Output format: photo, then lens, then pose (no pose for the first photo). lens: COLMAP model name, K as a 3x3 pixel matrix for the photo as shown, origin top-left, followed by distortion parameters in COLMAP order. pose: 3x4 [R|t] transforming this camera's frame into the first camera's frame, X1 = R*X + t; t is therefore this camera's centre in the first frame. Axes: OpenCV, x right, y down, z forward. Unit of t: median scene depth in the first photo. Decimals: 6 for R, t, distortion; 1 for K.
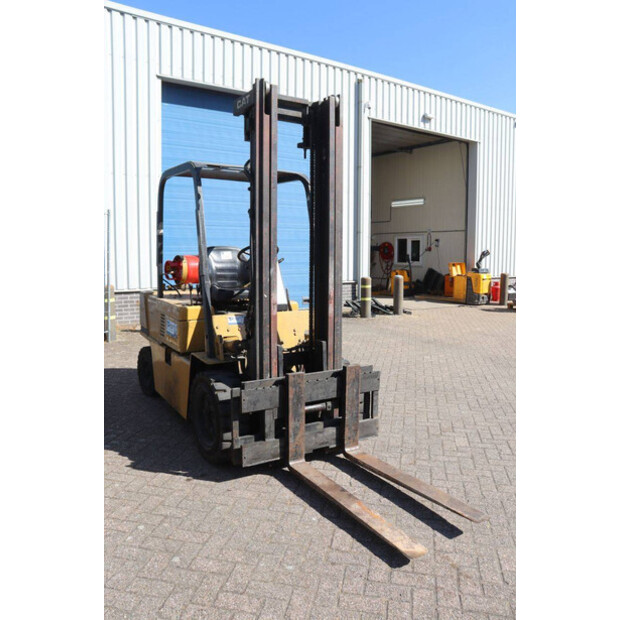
lens RADIAL K [[513.4, 0, 314.7], [0, 513.4, 308.7], [0, 0, 1]] dist [-0.117449, 0.027188]
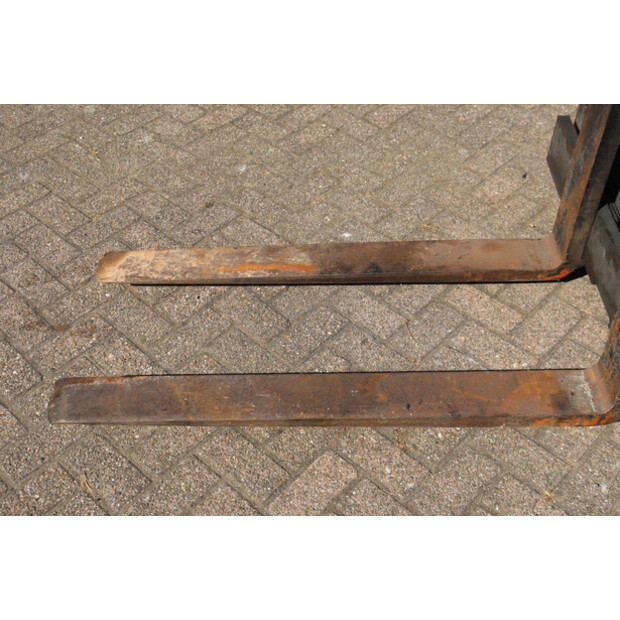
lens RADIAL K [[760.8, 0, 307.6], [0, 760.8, 311.0], [0, 0, 1]] dist [-0.006229, 0.000000]
pose [[-0.550372, 0.582783, -0.597875, 0.435361], [-0.086636, 0.672358, 0.735139, -0.071761], [0.830412, 0.456398, -0.319557, 1.046578]]
